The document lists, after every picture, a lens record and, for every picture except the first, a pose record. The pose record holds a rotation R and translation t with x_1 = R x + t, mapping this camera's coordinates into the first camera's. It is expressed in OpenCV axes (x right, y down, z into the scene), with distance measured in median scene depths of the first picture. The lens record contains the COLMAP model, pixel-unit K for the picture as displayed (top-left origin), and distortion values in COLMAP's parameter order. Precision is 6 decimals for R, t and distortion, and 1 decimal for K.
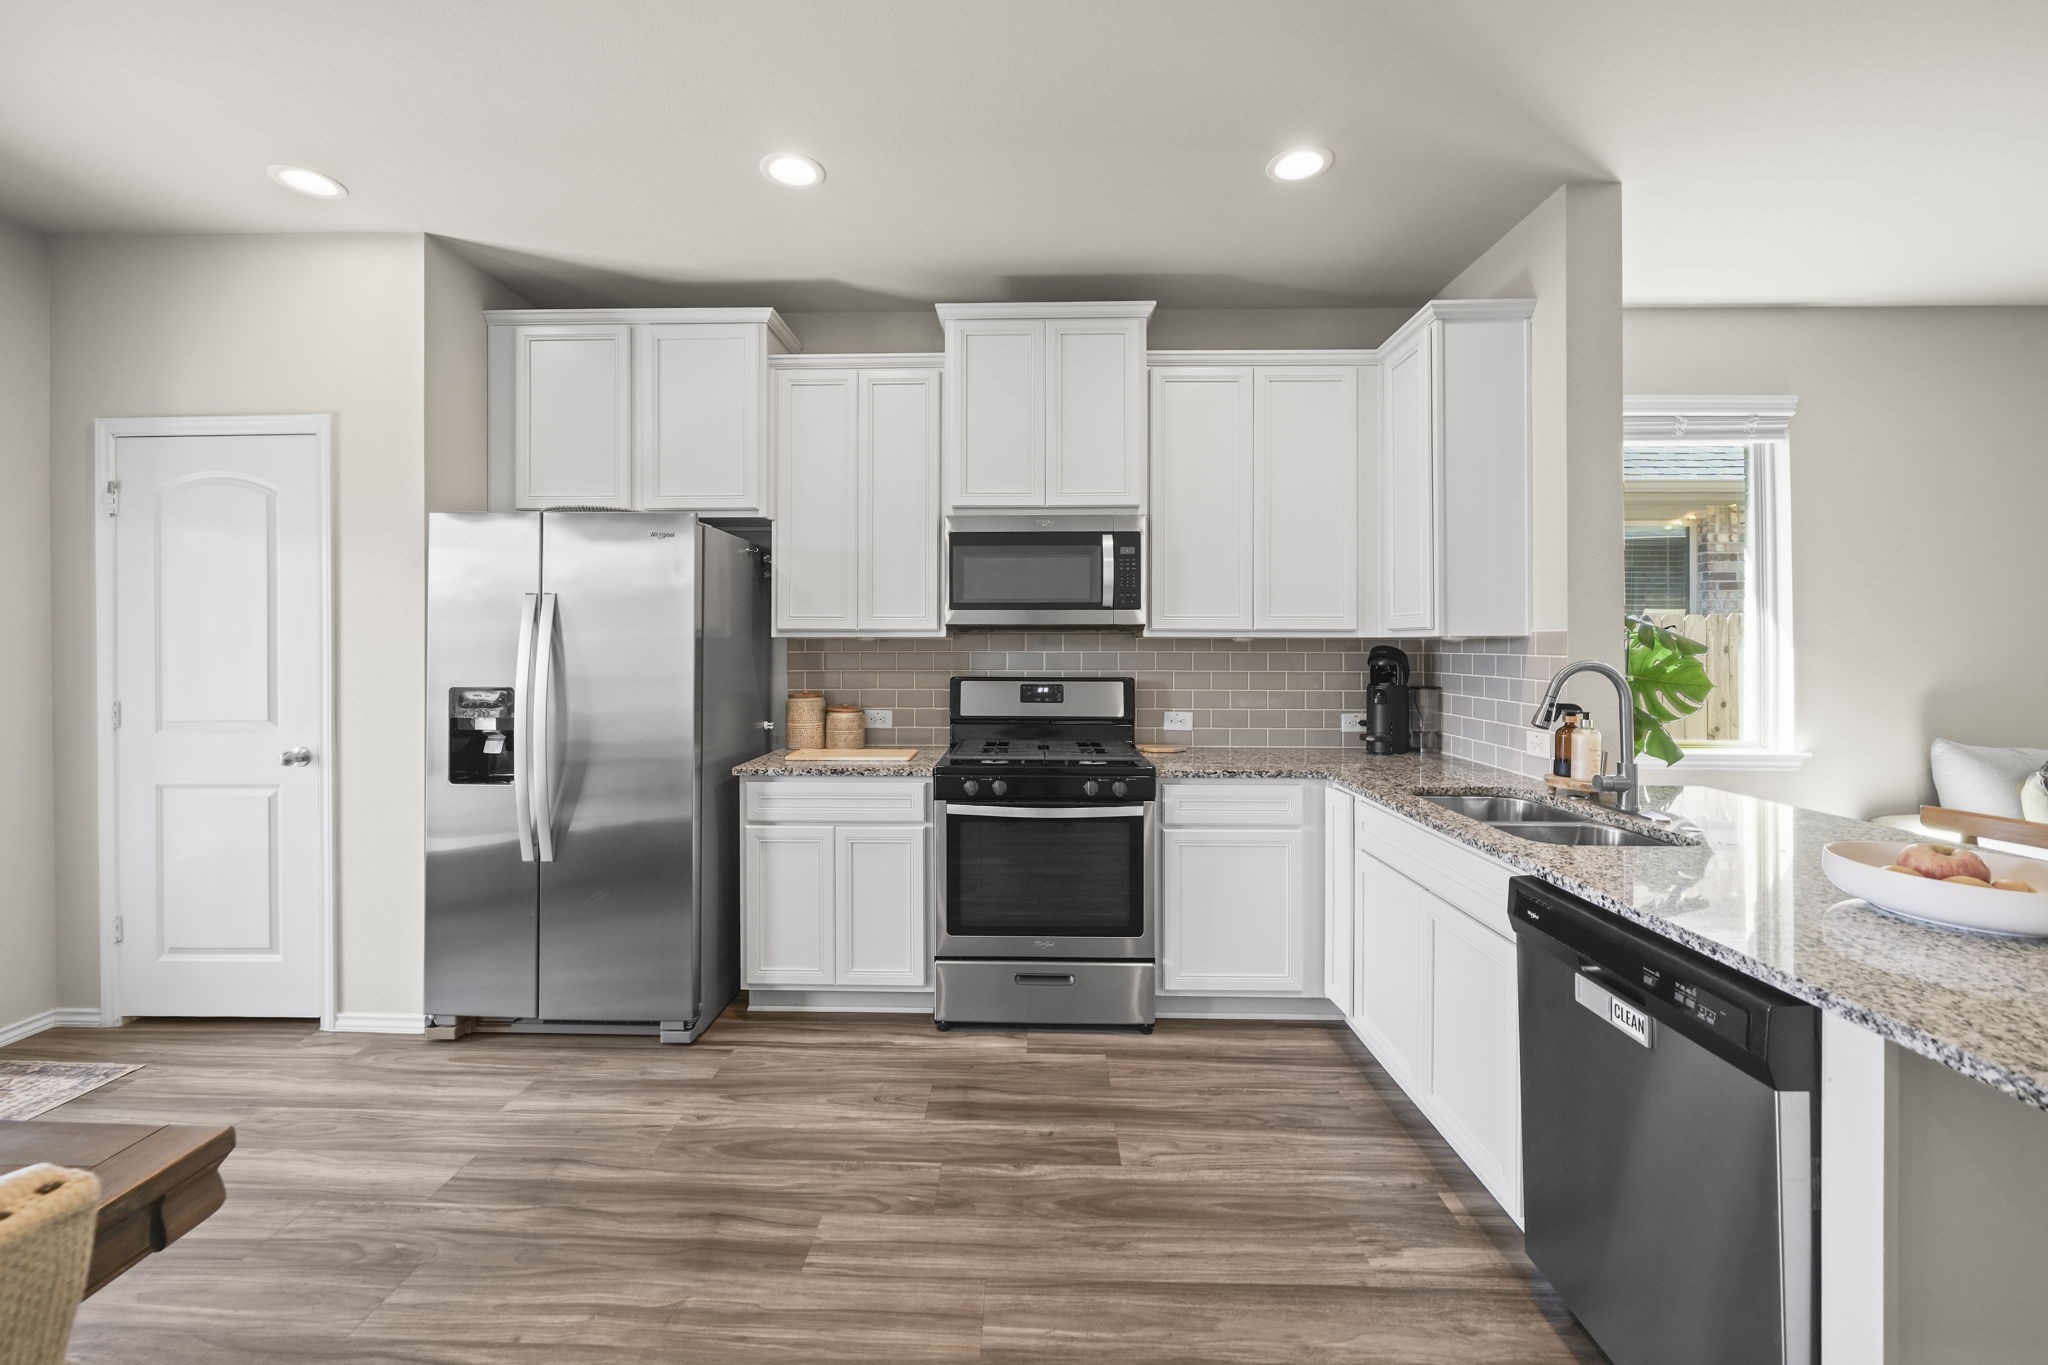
lens RADIAL K [[822.4, 0, 1016.5], [0, 822.4, 633.9], [0, 0, 1]] dist [-0.001917, -0.000400]
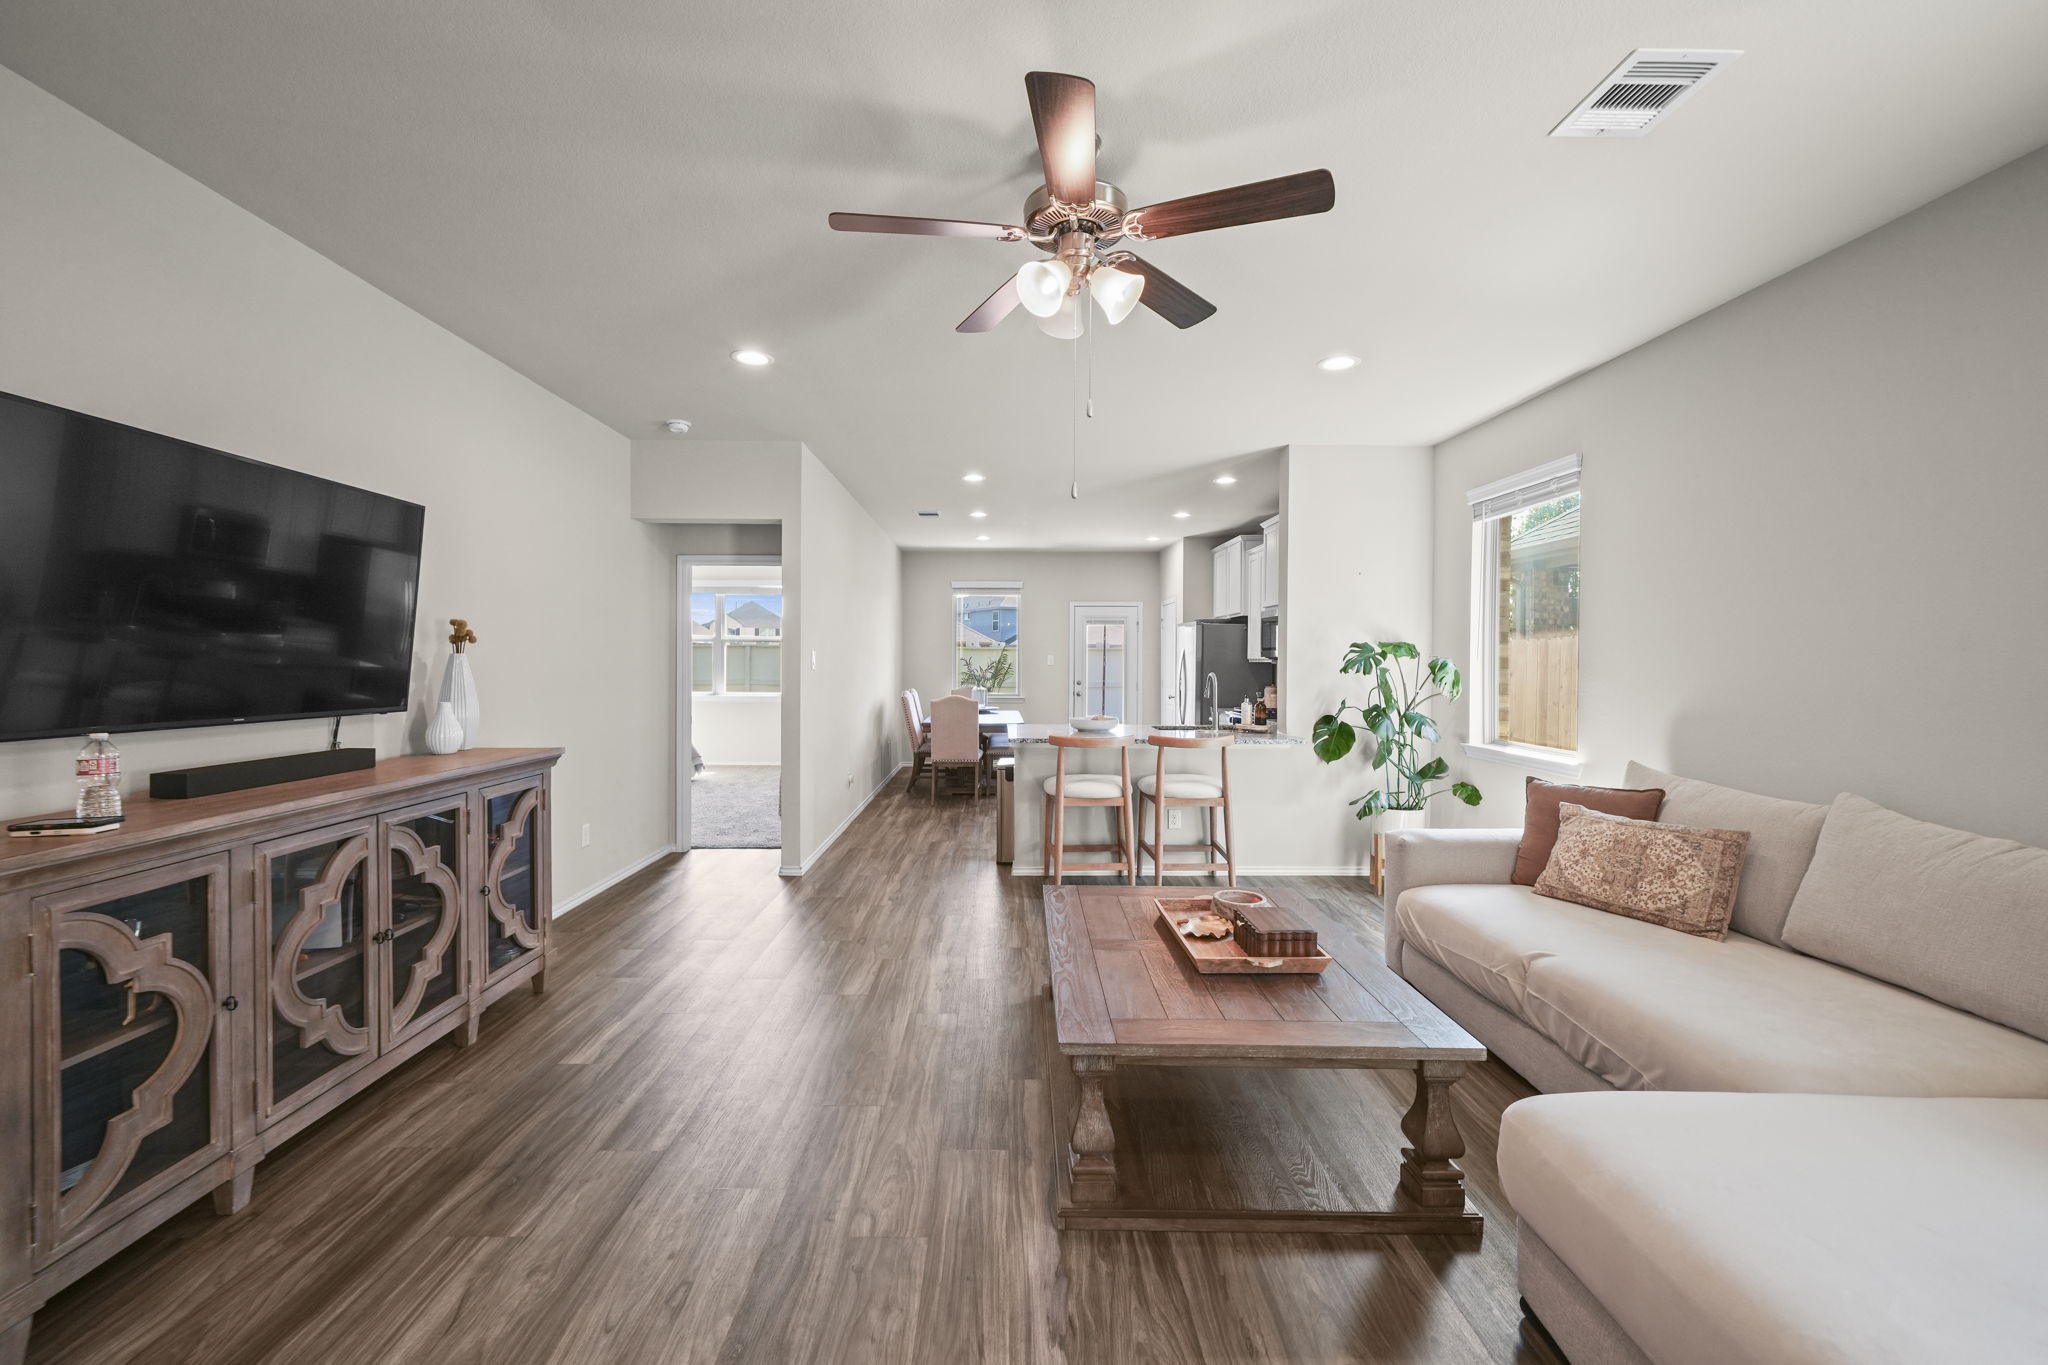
lens RADIAL K [[814.2, 0, 1008.7], [0, 814.2, 661.9], [0, 0, 1]] dist [0.000354, -0.000051]
pose [[0.037994, 0.000699, -0.999278, 2.441413], [0.003146, 0.999995, 0.000819, -0.002392], [0.999273, -0.003175, 0.037991, 0.194067]]
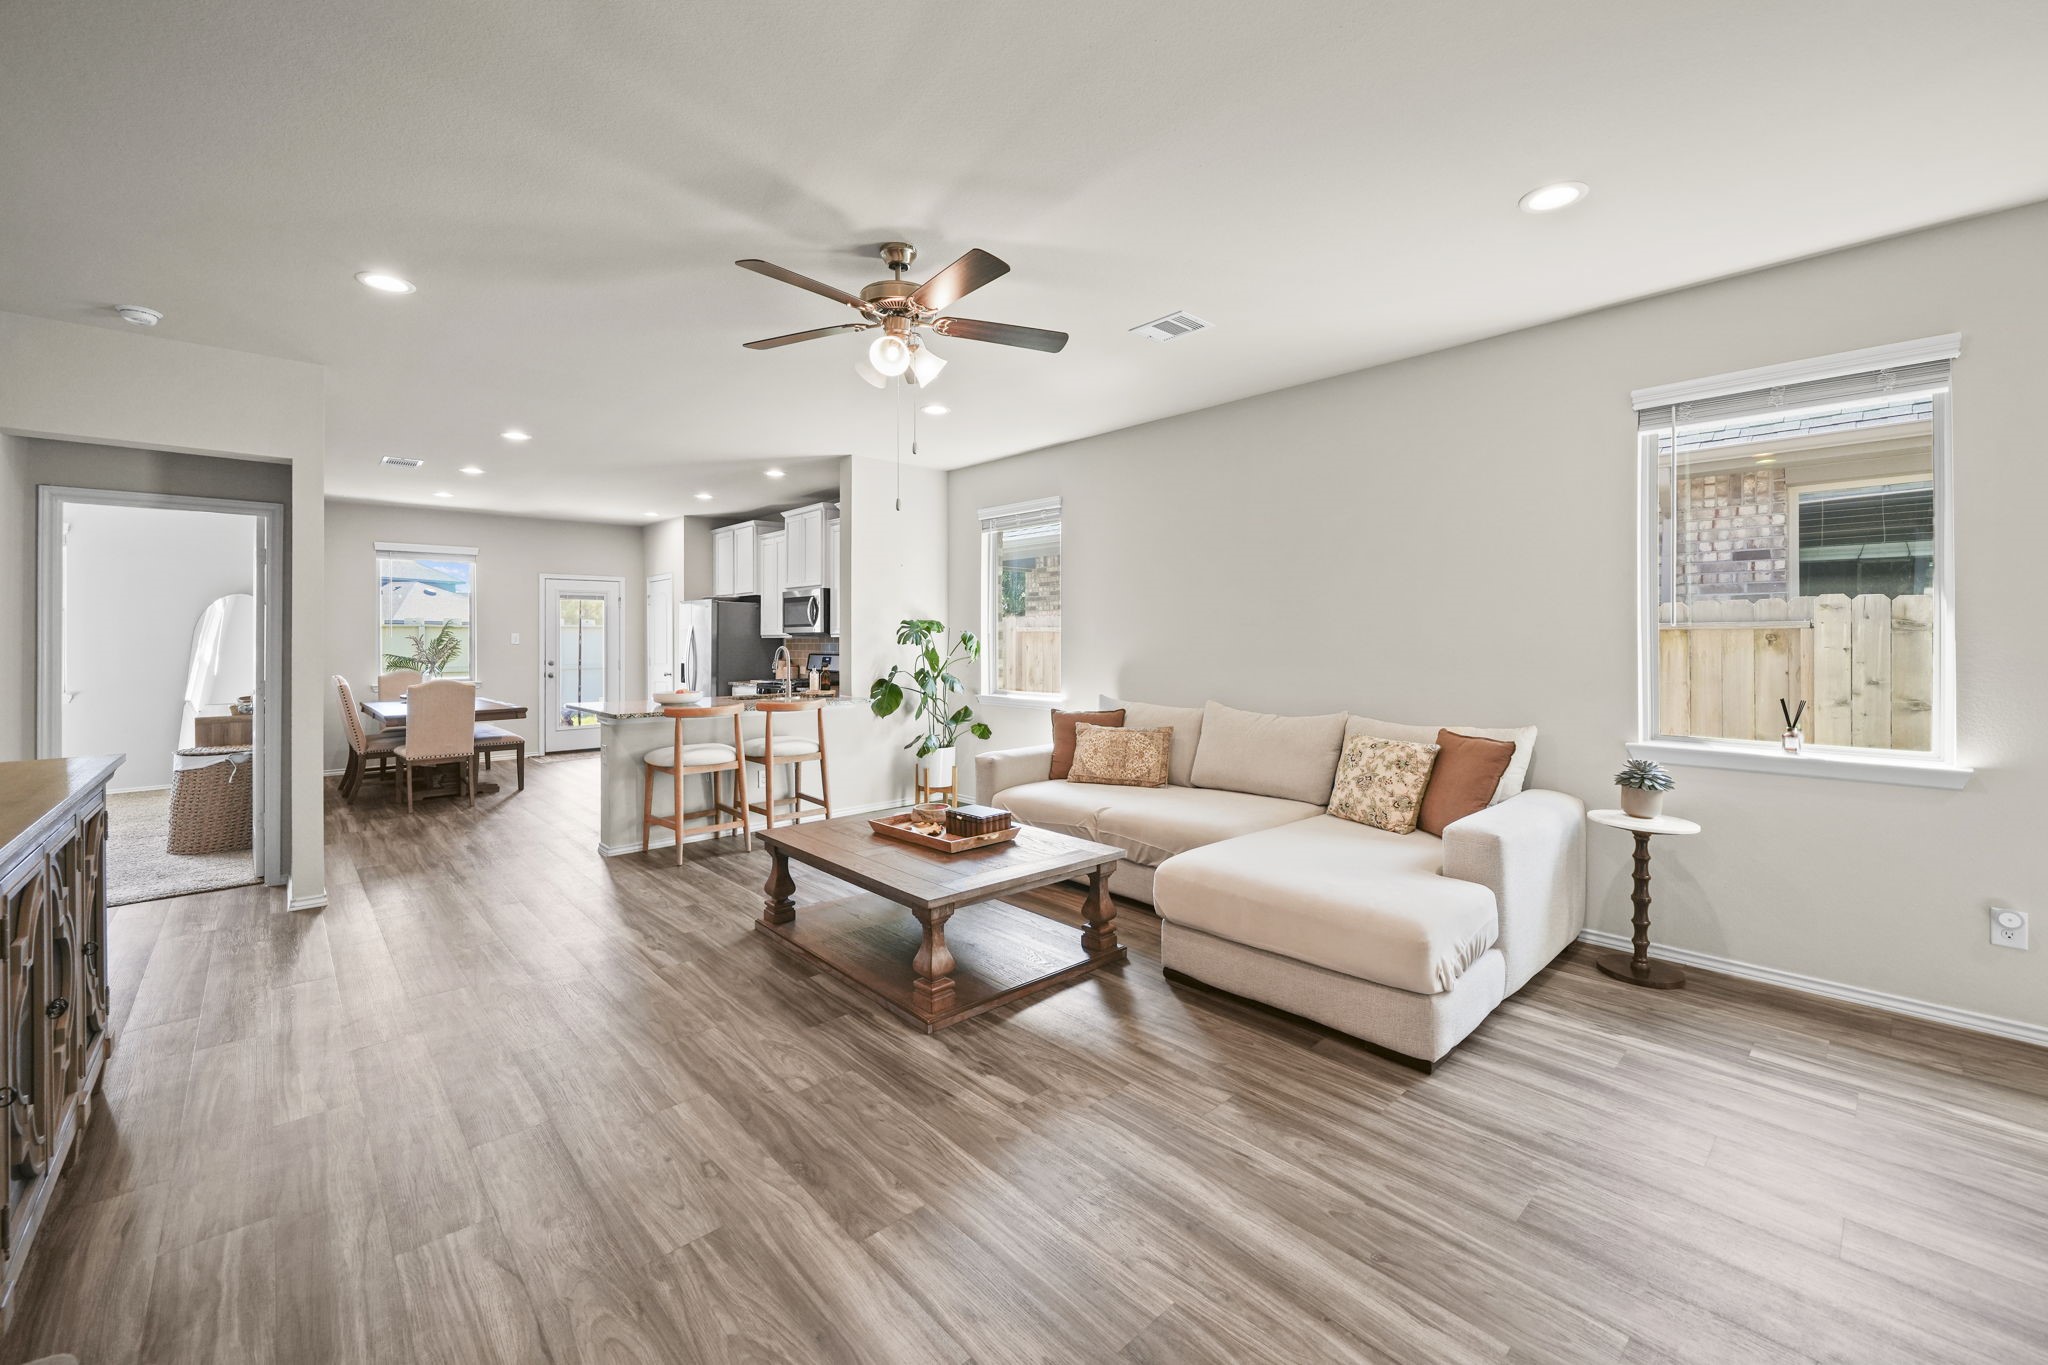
lens RADIAL K [[822.4, 0, 1016.5], [0, 822.4, 633.9], [0, 0, 1]] dist [-0.001917, -0.000400]
pose [[0.697516, -0.009757, -0.716503, 2.530631], [0.011087, 0.999935, -0.002822, 0.006723], [0.716483, -0.005975, 0.697579, -0.333575]]
